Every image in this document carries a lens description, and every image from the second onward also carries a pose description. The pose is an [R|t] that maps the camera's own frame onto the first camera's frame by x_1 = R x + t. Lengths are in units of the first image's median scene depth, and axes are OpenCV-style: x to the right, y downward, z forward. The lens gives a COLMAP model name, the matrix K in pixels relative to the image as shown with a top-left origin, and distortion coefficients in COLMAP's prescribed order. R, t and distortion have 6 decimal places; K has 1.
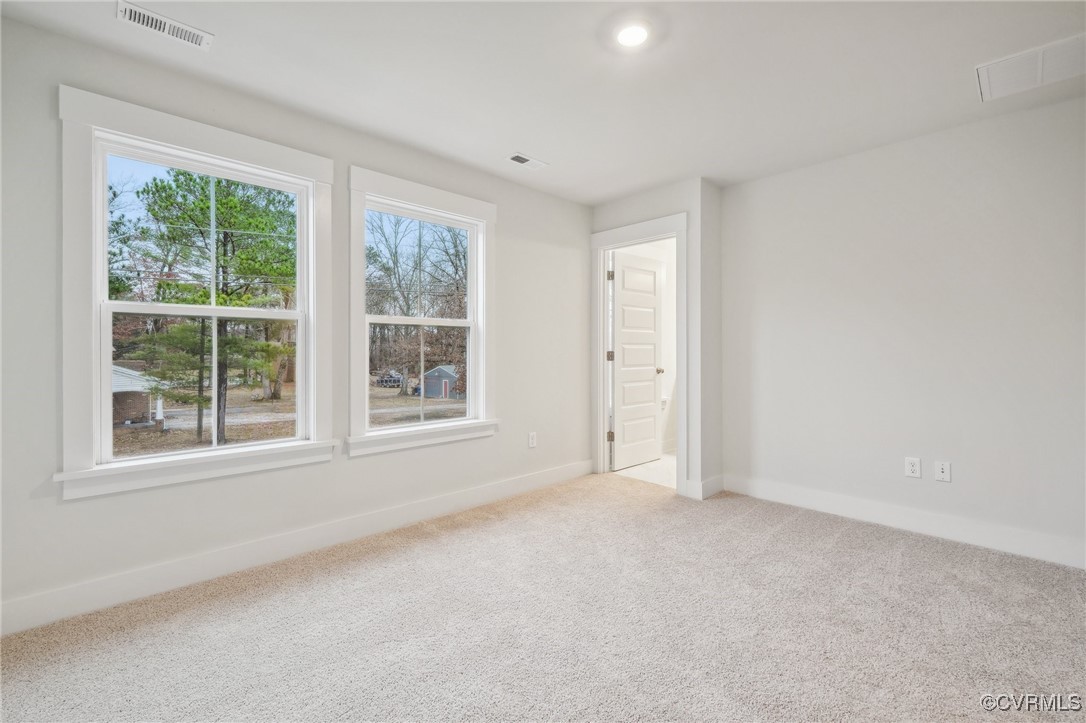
lens RADIAL K [[467.4, 0, 538.5], [0, 467.4, 354.2], [0, 0, 1]] dist [0.001647, 0.000168]
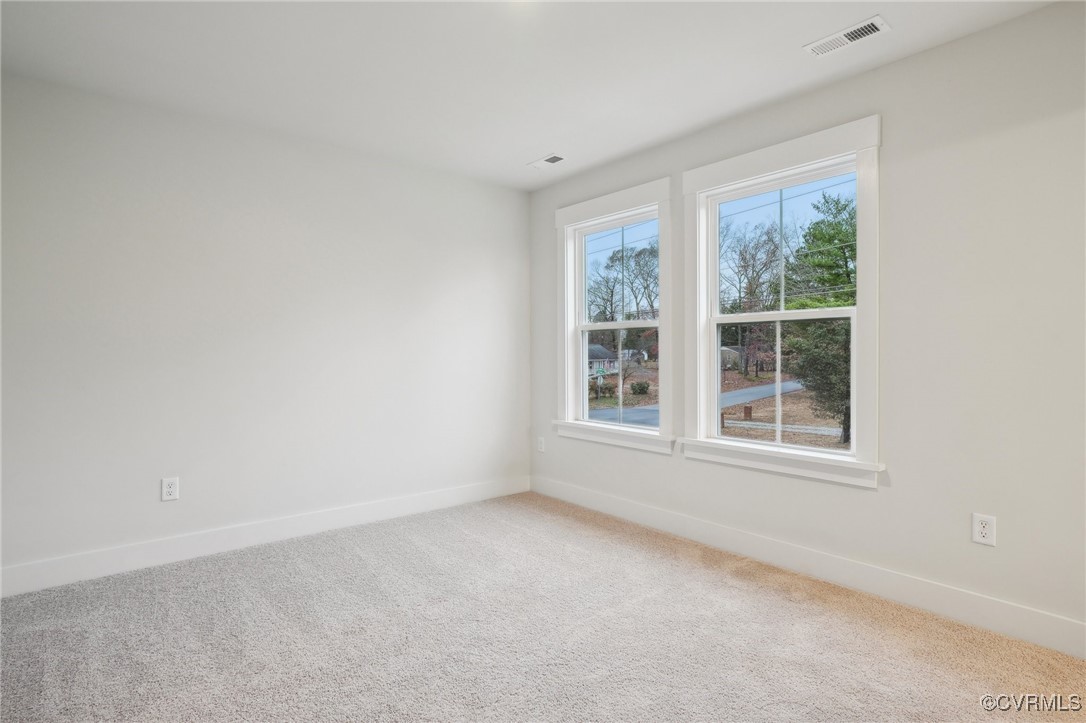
lens RADIAL K [[535.2, 0, 543.0], [0, 535.2, 361.5], [0, 0, 1]] dist [-0.002720, -0.000218]
pose [[-0.042292, 0.013534, -0.999014, 0.757698], [-0.003709, 0.999899, 0.013703, -0.004194], [0.999098, 0.004284, -0.042238, 0.711899]]
